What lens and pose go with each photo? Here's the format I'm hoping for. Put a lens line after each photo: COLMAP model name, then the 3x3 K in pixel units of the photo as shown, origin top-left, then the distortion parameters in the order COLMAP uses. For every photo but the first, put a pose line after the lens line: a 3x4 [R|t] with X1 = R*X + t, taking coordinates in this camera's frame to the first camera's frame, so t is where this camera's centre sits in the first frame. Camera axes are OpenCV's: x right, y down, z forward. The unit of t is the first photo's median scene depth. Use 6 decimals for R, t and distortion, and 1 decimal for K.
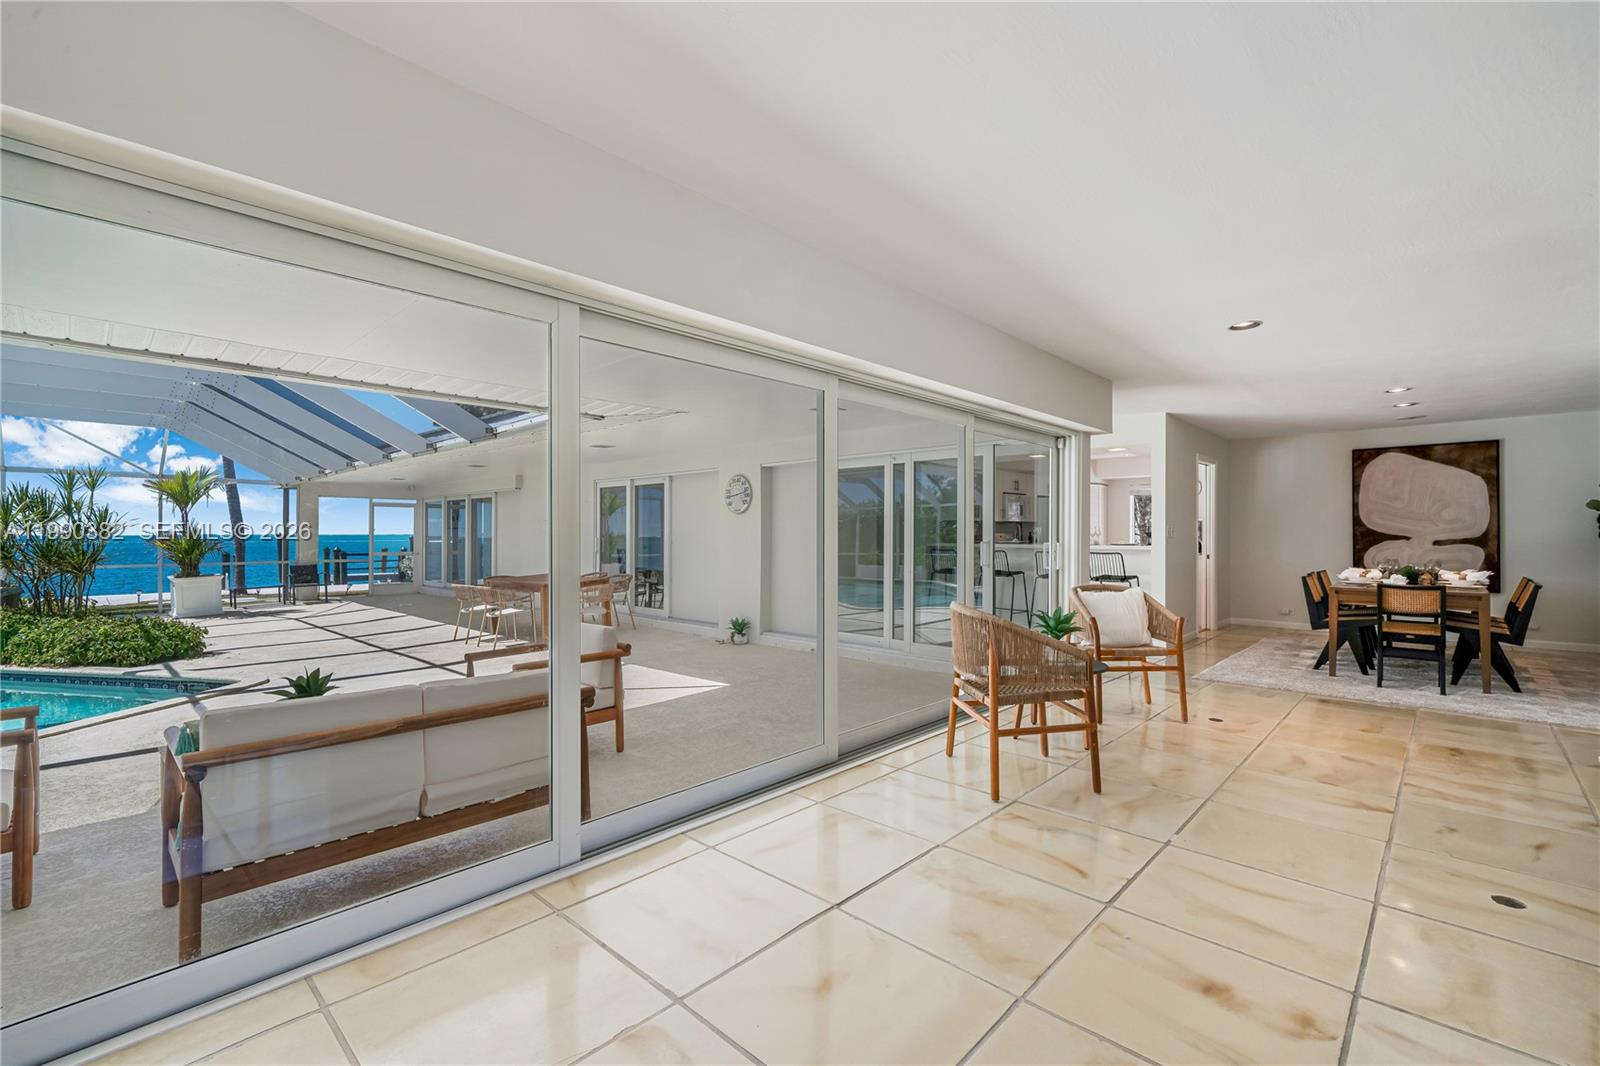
lens RADIAL K [[689.7, 0, 800.0], [0, 689.7, 533.0], [0, 0, 1]] dist [-0.003100, -0.000258]
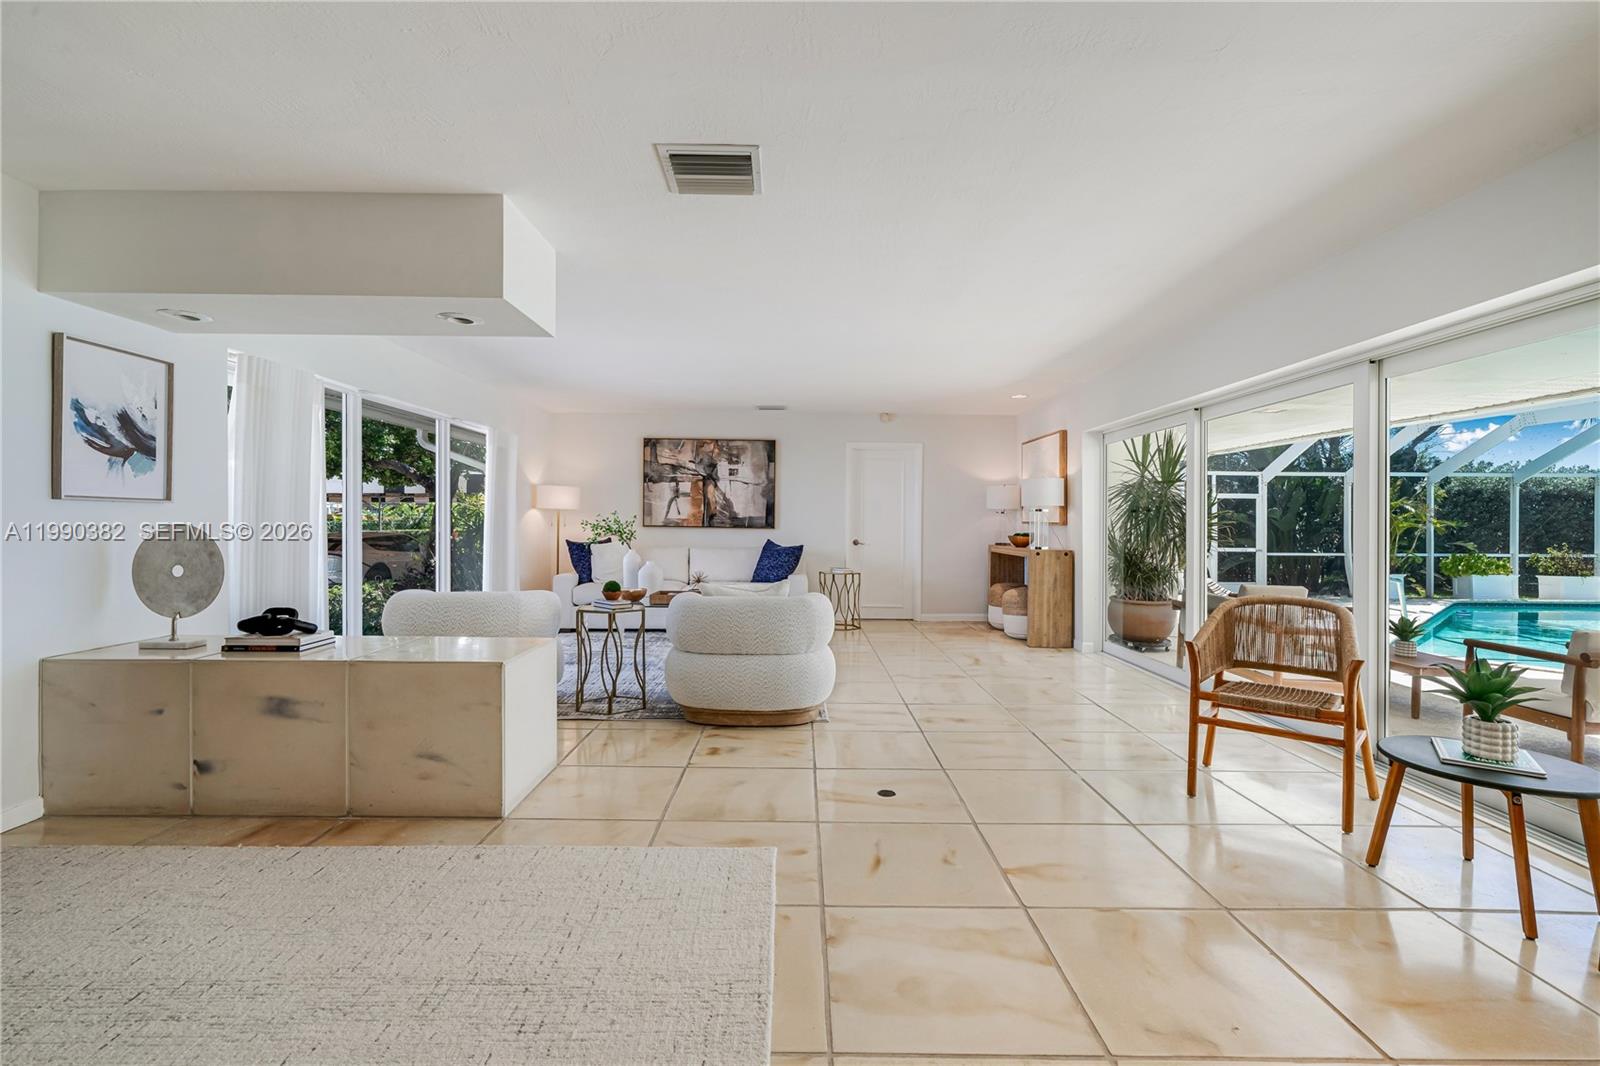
lens RADIAL K [[730.3, 0, 800.0], [0, 730.3, 533.0], [0, 0, 1]] dist [0.000559, -0.000040]
pose [[-0.721730, 0.003985, -0.692164, 0.550987], [-0.005842, 0.999913, 0.011848, 0.002042], [0.692151, 0.012595, -0.721643, 0.490476]]
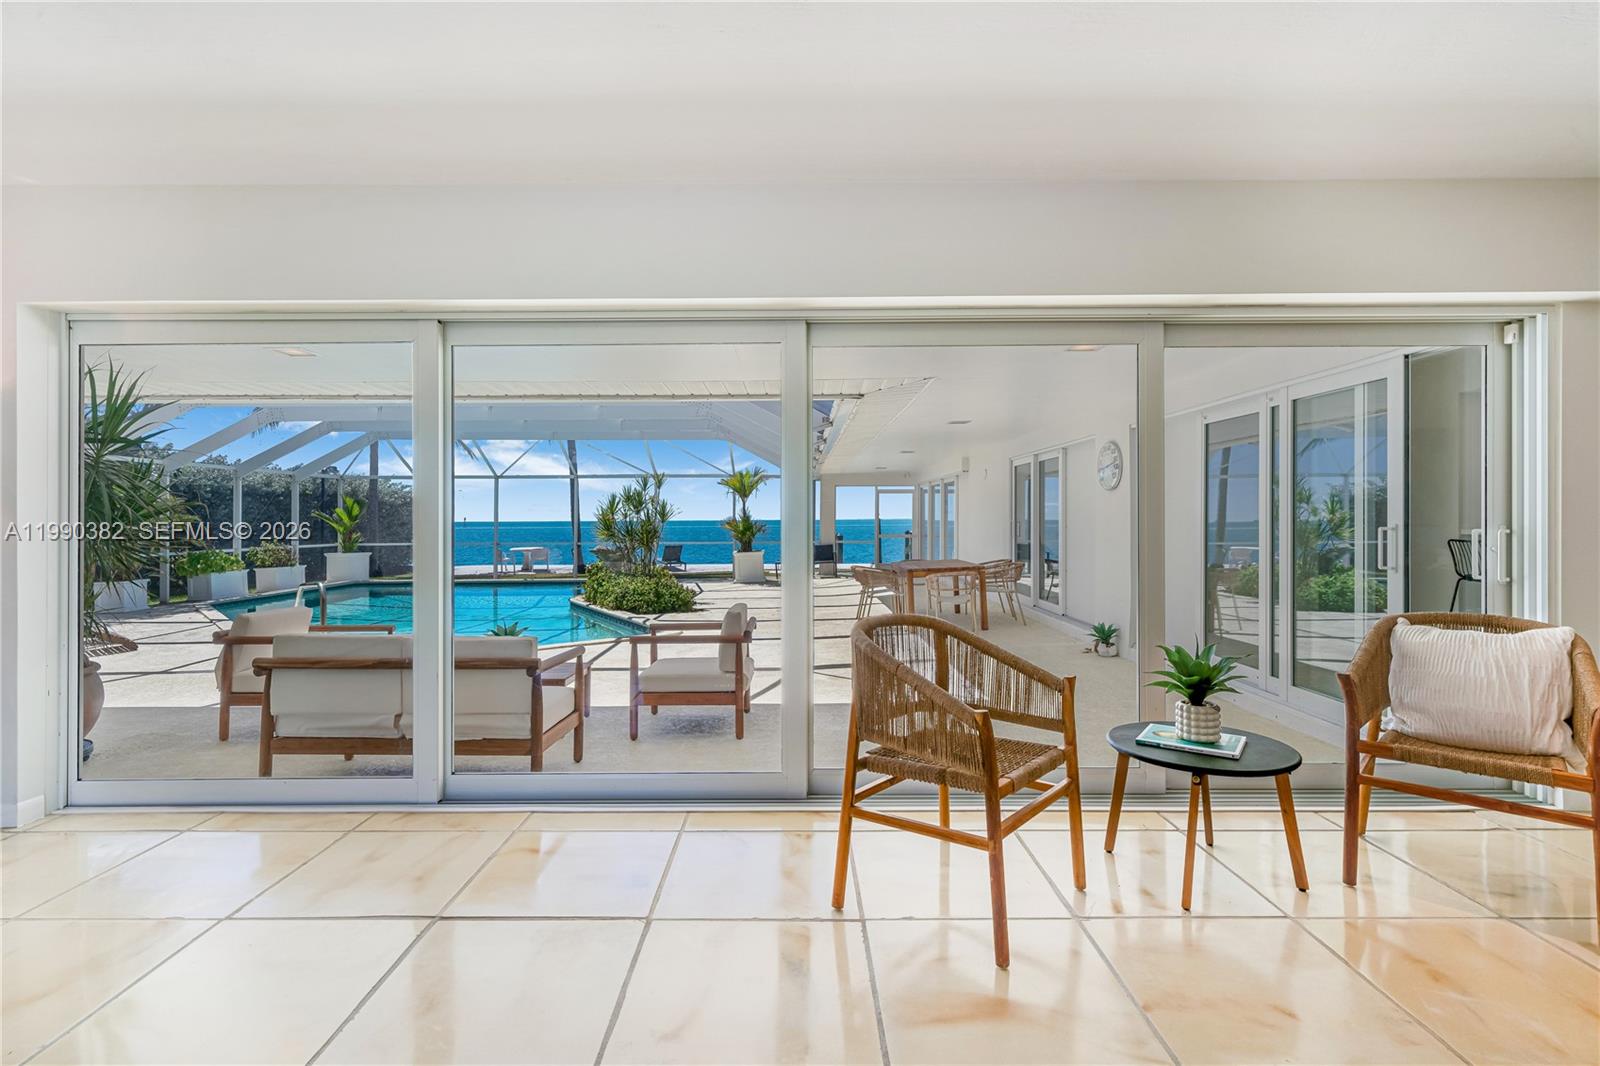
lens RADIAL K [[734.1, 0, 796.5], [0, 734.1, 512.1], [0, 0, 1]] dist [-0.000622, -0.000208]
pose [[0.688926, -0.011391, -0.724742, 0.275065], [0.007612, 0.999935, -0.008480, 0.001158], [0.724792, 0.000326, 0.688968, 0.165010]]
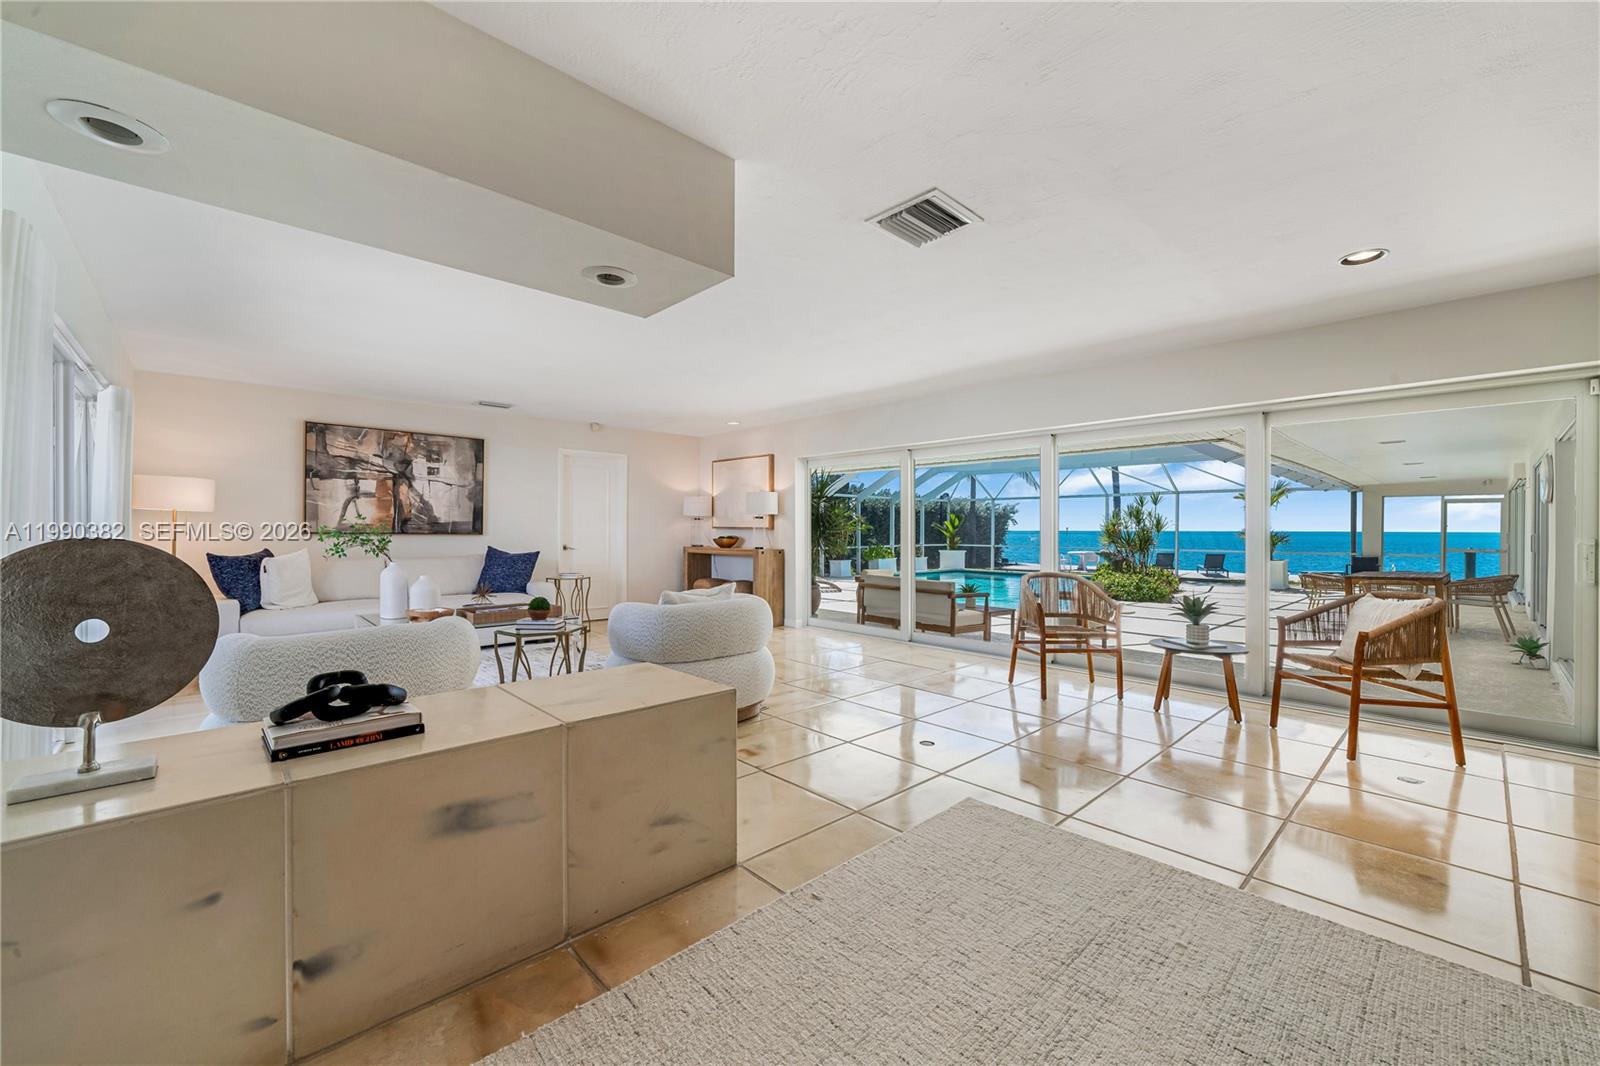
lens RADIAL K [[638.9, 0, 814.3], [0, 638.9, 535.1], [0, 0, 1]] dist [-0.002836, -0.000163]
pose [[-0.043183, 0.007887, -0.999036, 0.672224], [-0.000364, 0.999969, 0.007910, 0.001962], [0.999067, 0.000705, -0.043179, 0.203198]]
